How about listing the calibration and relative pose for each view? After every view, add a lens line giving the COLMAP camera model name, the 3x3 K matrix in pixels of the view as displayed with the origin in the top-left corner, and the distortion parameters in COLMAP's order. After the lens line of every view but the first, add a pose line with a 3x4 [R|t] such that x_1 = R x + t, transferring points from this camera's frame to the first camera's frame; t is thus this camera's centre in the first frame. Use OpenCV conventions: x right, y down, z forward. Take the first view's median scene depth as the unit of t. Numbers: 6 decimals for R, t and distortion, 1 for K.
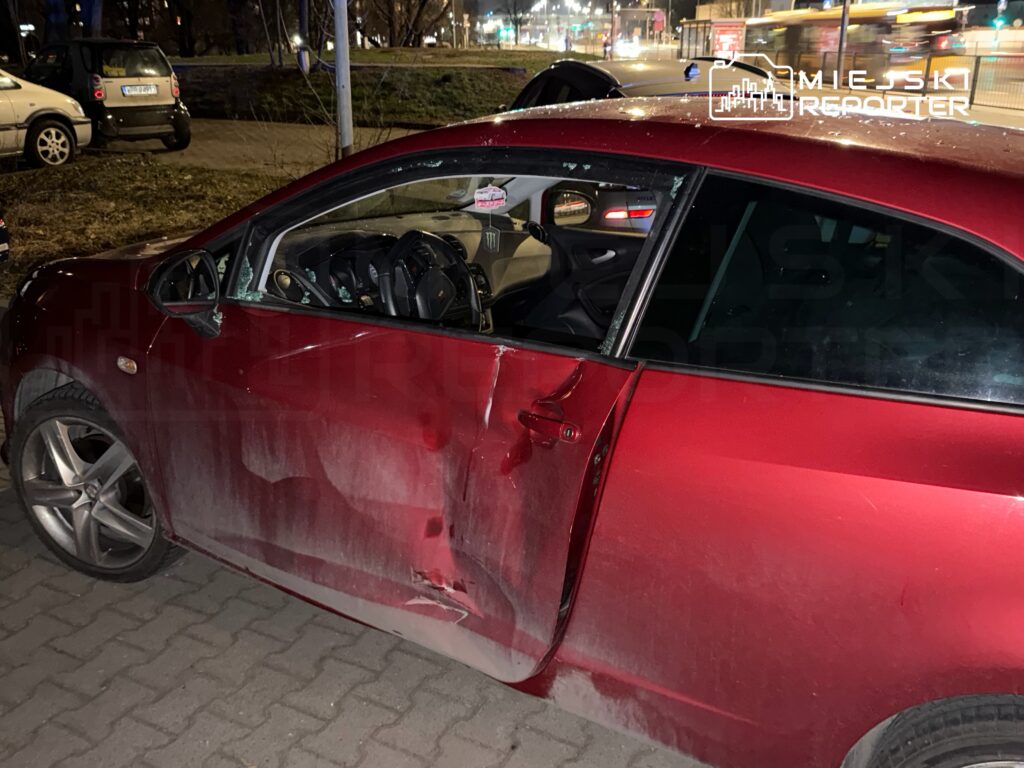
lens RADIAL K [[940.9, 0, 533.9], [0, 940.9, 381.2], [0, 0, 1]] dist [0.169970, -0.316825]
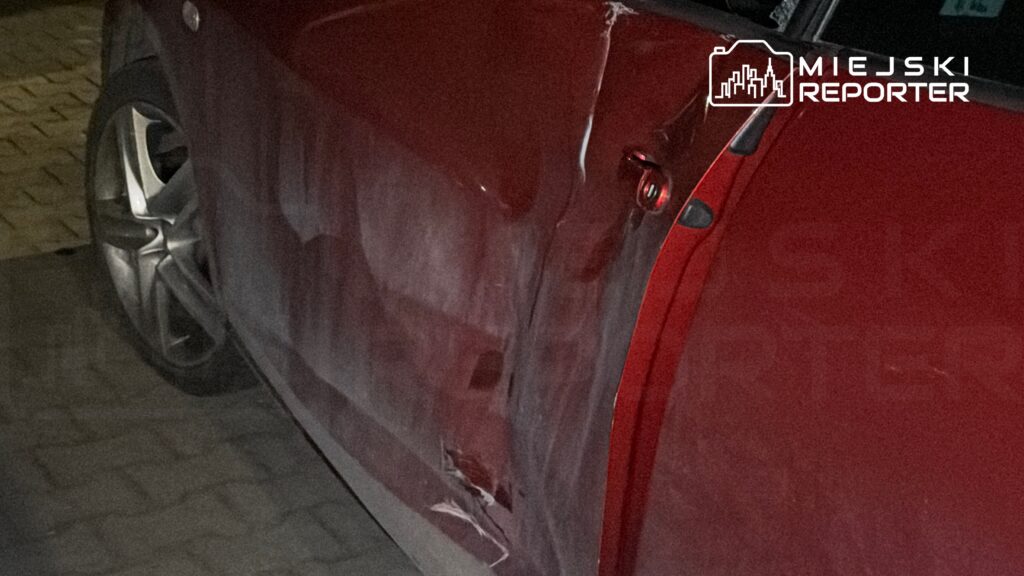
lens RADIAL K [[1658.0, 0, 512.0], [0, 1658.0, 288.0], [0, 0, 1]] dist [0.027385, 0.026756]
pose [[0.864475, 0.187893, -0.466239, 0.257487], [-0.175086, 0.981982, 0.071101, 0.039885], [0.471198, 0.020166, 0.881797, 0.198292]]
